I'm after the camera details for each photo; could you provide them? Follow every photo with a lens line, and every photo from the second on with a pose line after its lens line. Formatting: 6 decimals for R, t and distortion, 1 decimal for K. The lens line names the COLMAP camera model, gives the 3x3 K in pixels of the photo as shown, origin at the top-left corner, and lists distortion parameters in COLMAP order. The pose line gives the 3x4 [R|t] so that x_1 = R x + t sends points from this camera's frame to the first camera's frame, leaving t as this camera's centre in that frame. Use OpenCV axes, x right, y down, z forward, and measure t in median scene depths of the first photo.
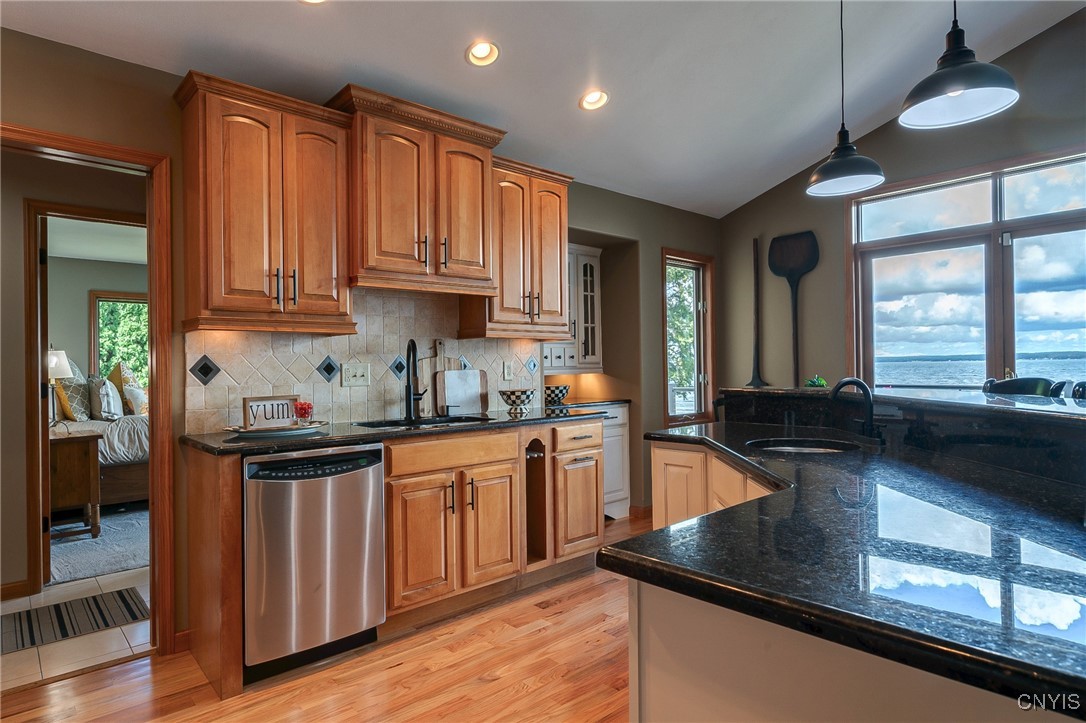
lens RADIAL K [[621.9, 0, 558.2], [0, 621.9, 366.5], [0, 0, 1]] dist [0.000433, 0.009503]
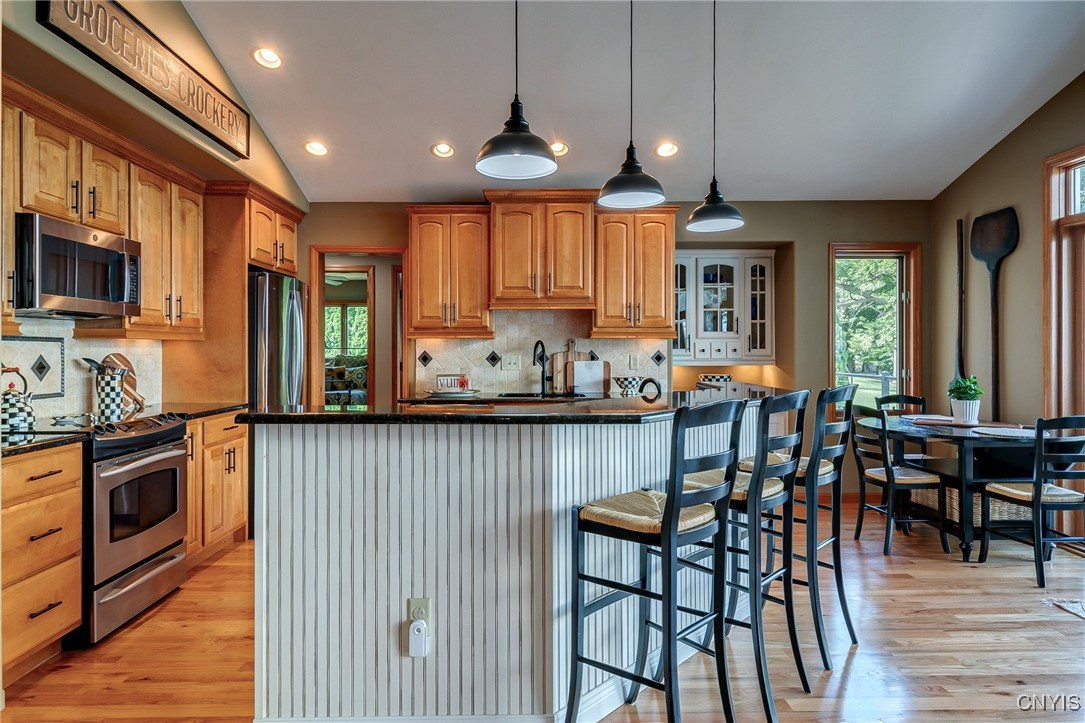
lens RADIAL K [[621.3, 0, 542.3], [0, 621.3, 350.3], [0, 0, 1]] dist [0.000433, 0.009503]
pose [[0.747225, 0.013136, -0.664441, 0.756292], [-0.009707, 0.999914, 0.008851, -0.032143], [0.664500, -0.000164, 0.747288, -0.117838]]
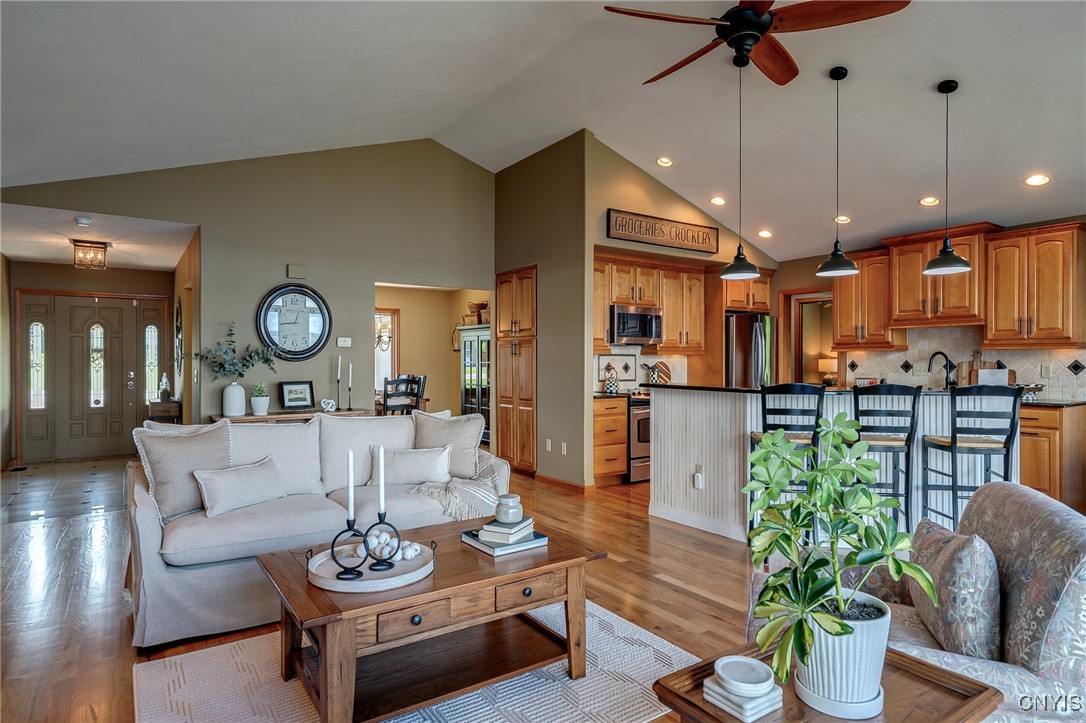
lens RADIAL K [[621.9, 0, 538.2], [0, 621.9, 364.1], [0, 0, 1]] dist [0.000433, 0.009503]
pose [[-0.142264, 0.020583, -0.989615, 1.727356], [0.003222, 0.999788, 0.020331, -0.047325], [0.989823, -0.000296, -0.142301, 0.086973]]
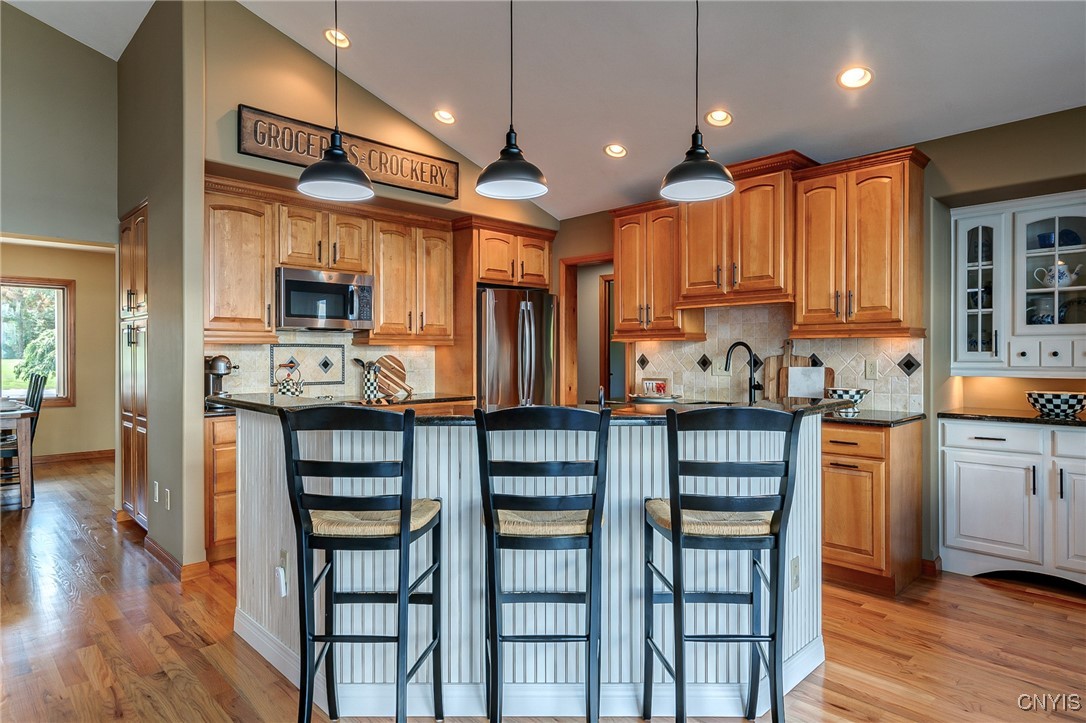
lens RADIAL K [[621.9, 0, 545.9], [0, 621.9, 356.3], [0, 0, 1]] dist [0.000433, 0.009503]
pose [[0.032520, 0.019174, -0.999287, 1.026453], [-0.001161, 0.999816, 0.019147, -0.037043], [0.999470, 0.000538, 0.032536, 0.545606]]
